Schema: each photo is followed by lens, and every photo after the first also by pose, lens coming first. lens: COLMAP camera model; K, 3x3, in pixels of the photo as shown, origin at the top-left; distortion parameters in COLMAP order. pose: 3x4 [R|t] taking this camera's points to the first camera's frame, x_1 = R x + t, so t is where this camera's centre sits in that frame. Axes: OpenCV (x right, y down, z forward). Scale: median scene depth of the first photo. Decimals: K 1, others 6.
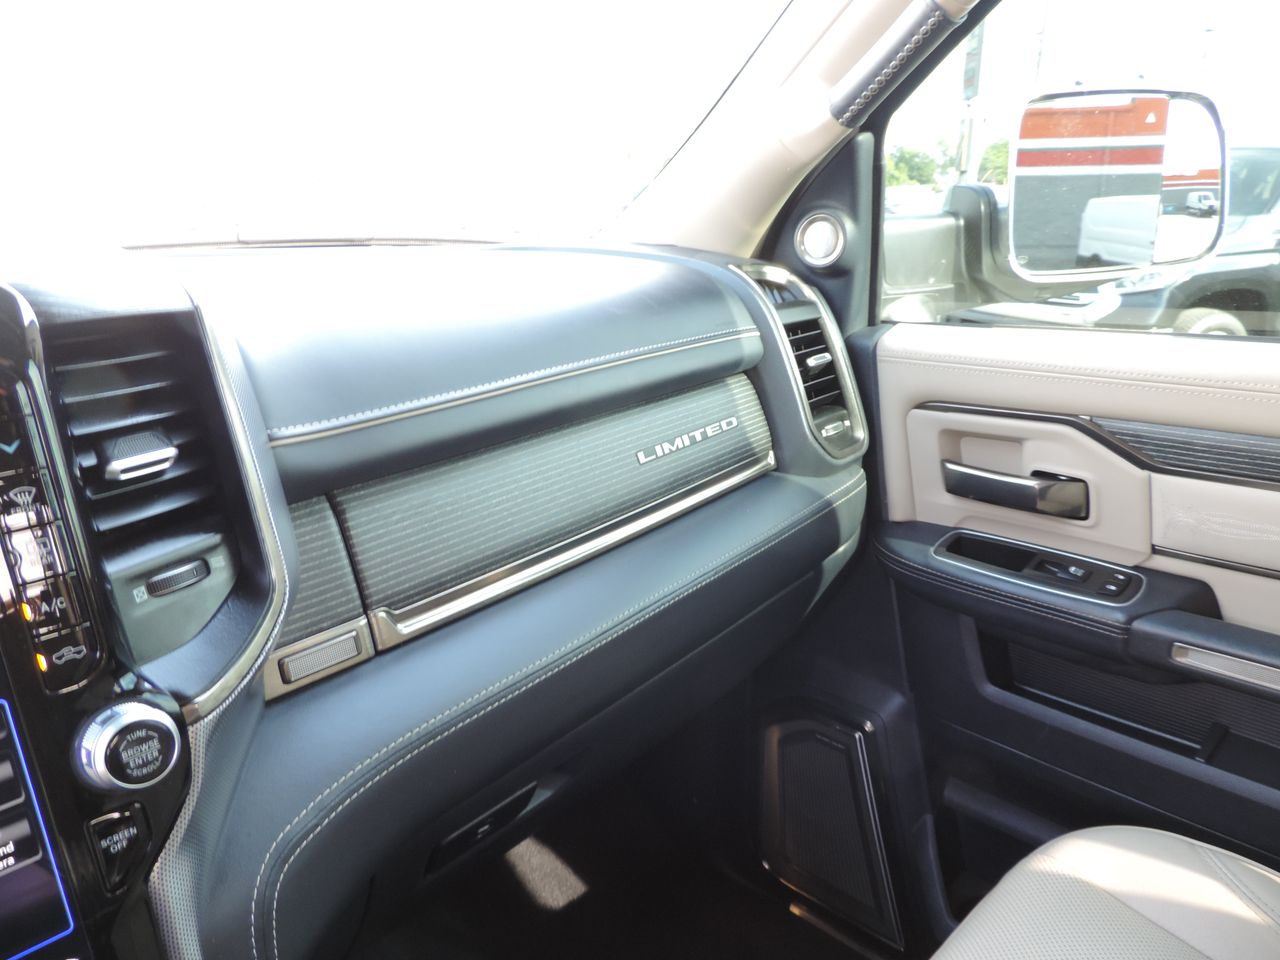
lens RADIAL K [[900.3, 0, 644.0], [0, 900.3, 472.8], [0, 0, 1]] dist [-0.025773, -0.002715]
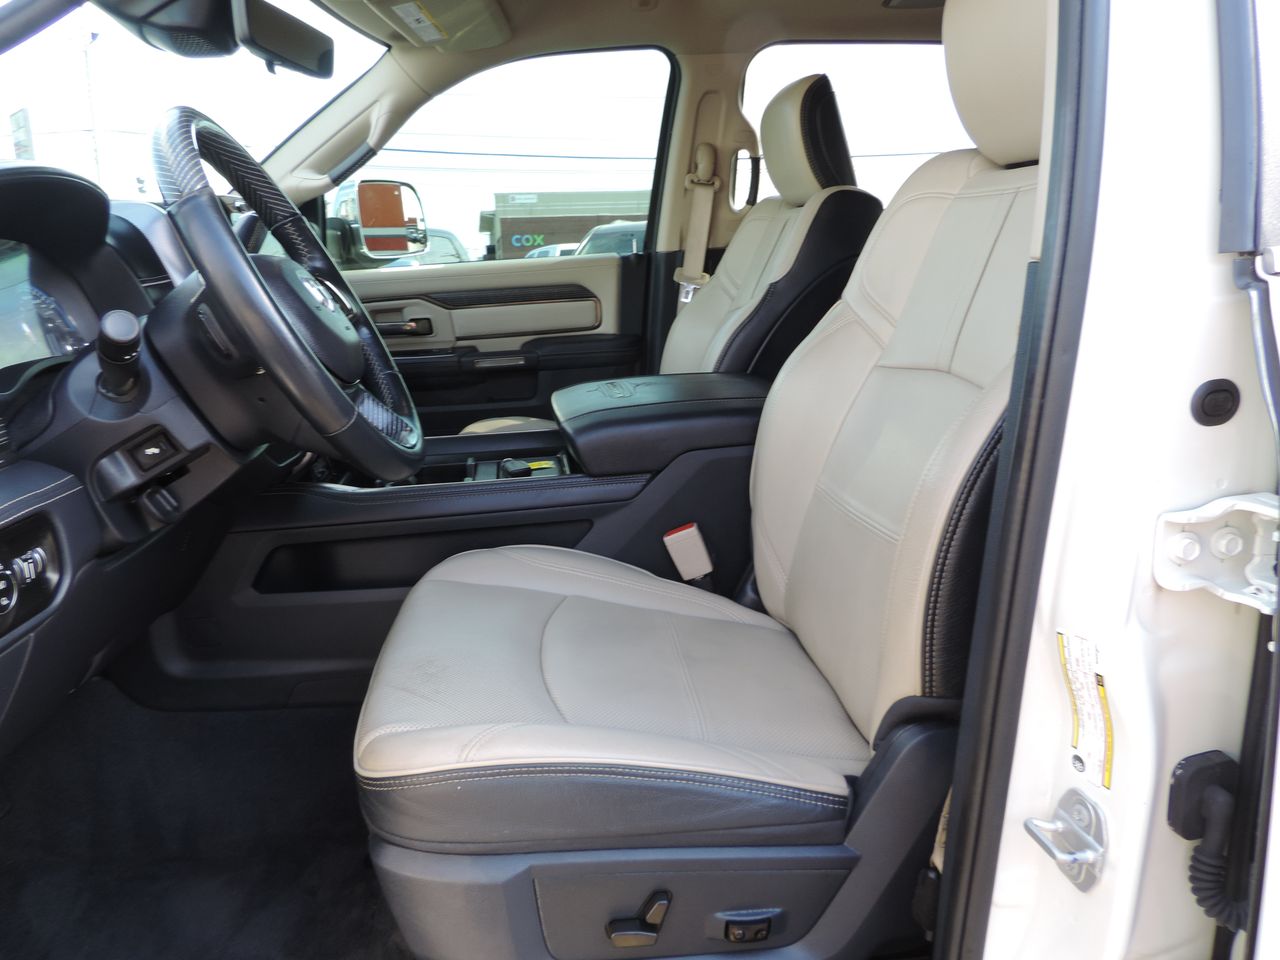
lens RADIAL K [[900.3, 0, 644.0], [0, 900.3, 472.8], [0, 0, 1]] dist [-0.025773, -0.002715]
pose [[0.598802, -0.179240, 0.780582, -1.482951], [0.253228, 0.967007, 0.027791, 0.612434], [-0.759810, 0.181024, 0.624435, -1.245846]]
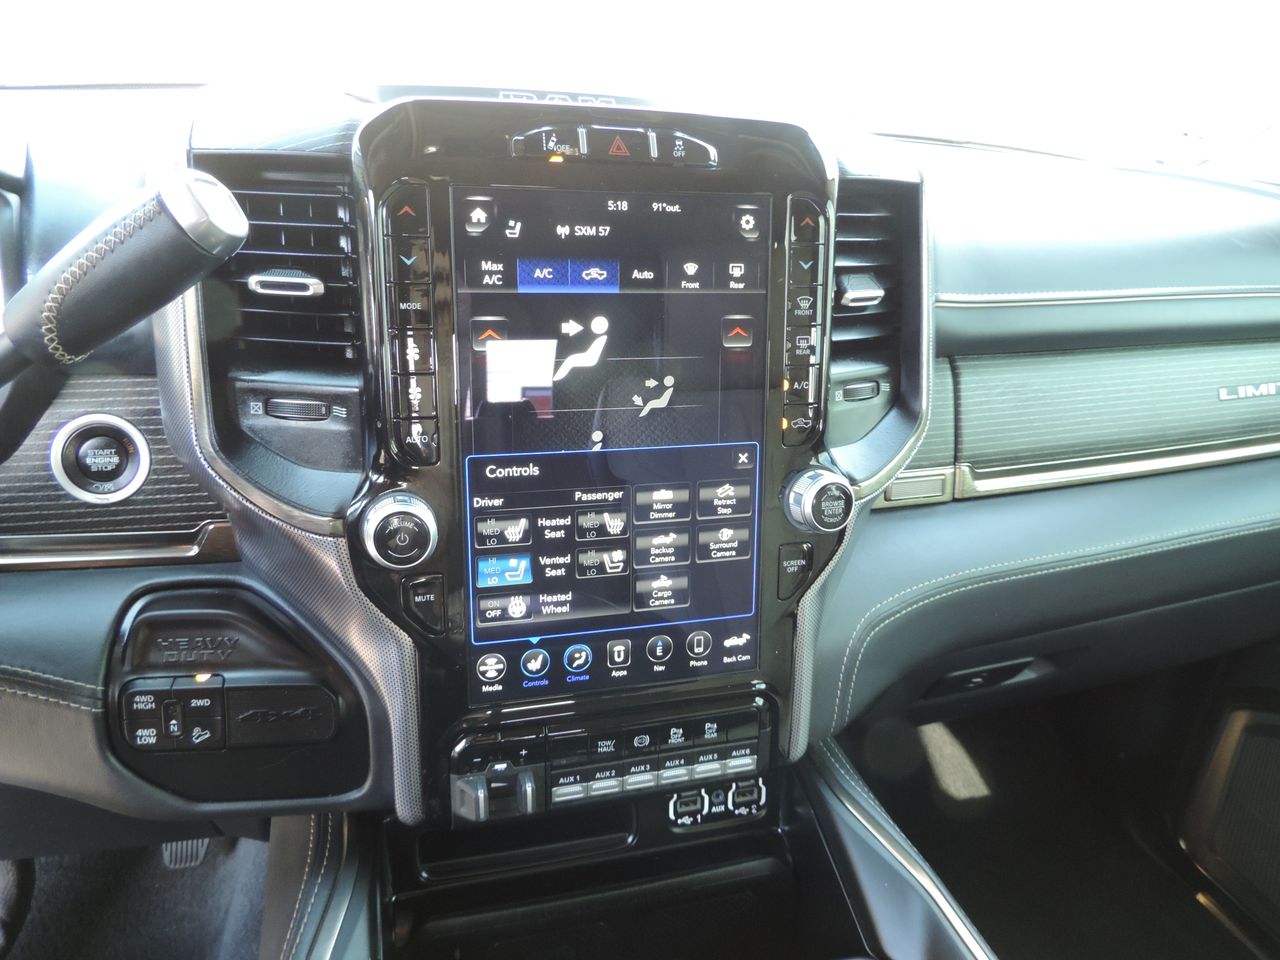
lens RADIAL K [[940.0, 0, 630.5], [0, 940.0, 482.8], [0, 0, 1]] dist [-0.004178, 0.001163]
pose [[0.885434, 0.262379, -0.383619, -0.159111], [-0.224221, 0.964150, 0.141911, 0.077605], [0.407101, -0.039637, 0.912523, -0.228678]]
